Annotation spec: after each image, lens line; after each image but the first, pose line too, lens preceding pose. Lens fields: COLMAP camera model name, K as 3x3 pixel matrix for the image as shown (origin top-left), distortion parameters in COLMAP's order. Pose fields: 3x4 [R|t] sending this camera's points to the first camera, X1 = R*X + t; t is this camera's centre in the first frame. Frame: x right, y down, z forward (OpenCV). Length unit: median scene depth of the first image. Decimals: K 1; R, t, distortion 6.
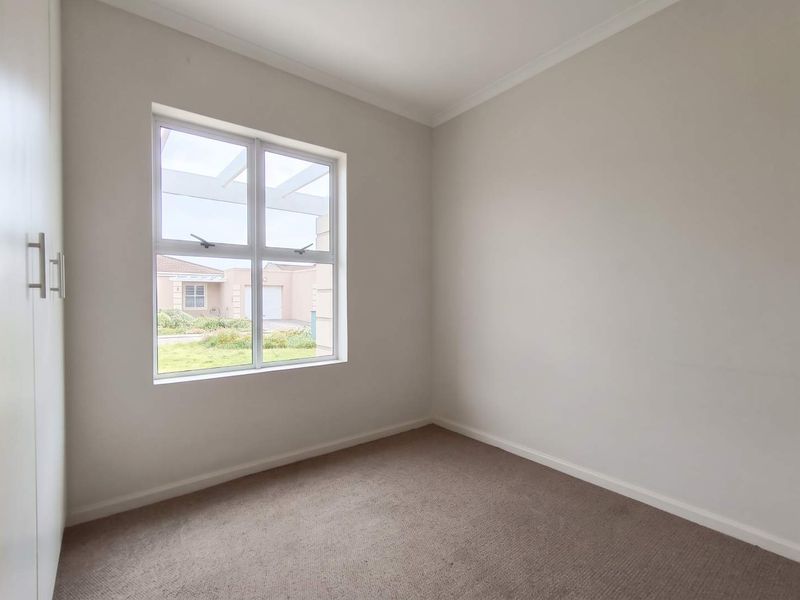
lens RADIAL K [[379.3, 0, 399.9], [0, 379.3, 305.0], [0, 0, 1]] dist [-0.000449, 0.000343]
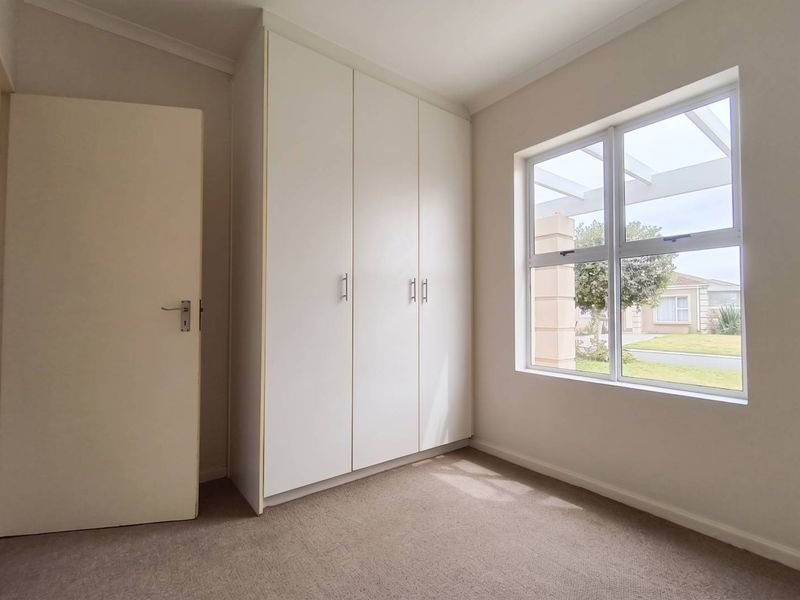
lens RADIAL K [[379.3, 0, 393.1], [0, 379.3, 307.0], [0, 0, 1]] dist [-0.000449, 0.000343]
pose [[-0.024889, -0.018654, -0.999516, 0.523607], [-0.020103, 0.999633, -0.018156, 0.020458], [0.999488, 0.019641, -0.025255, 0.499288]]
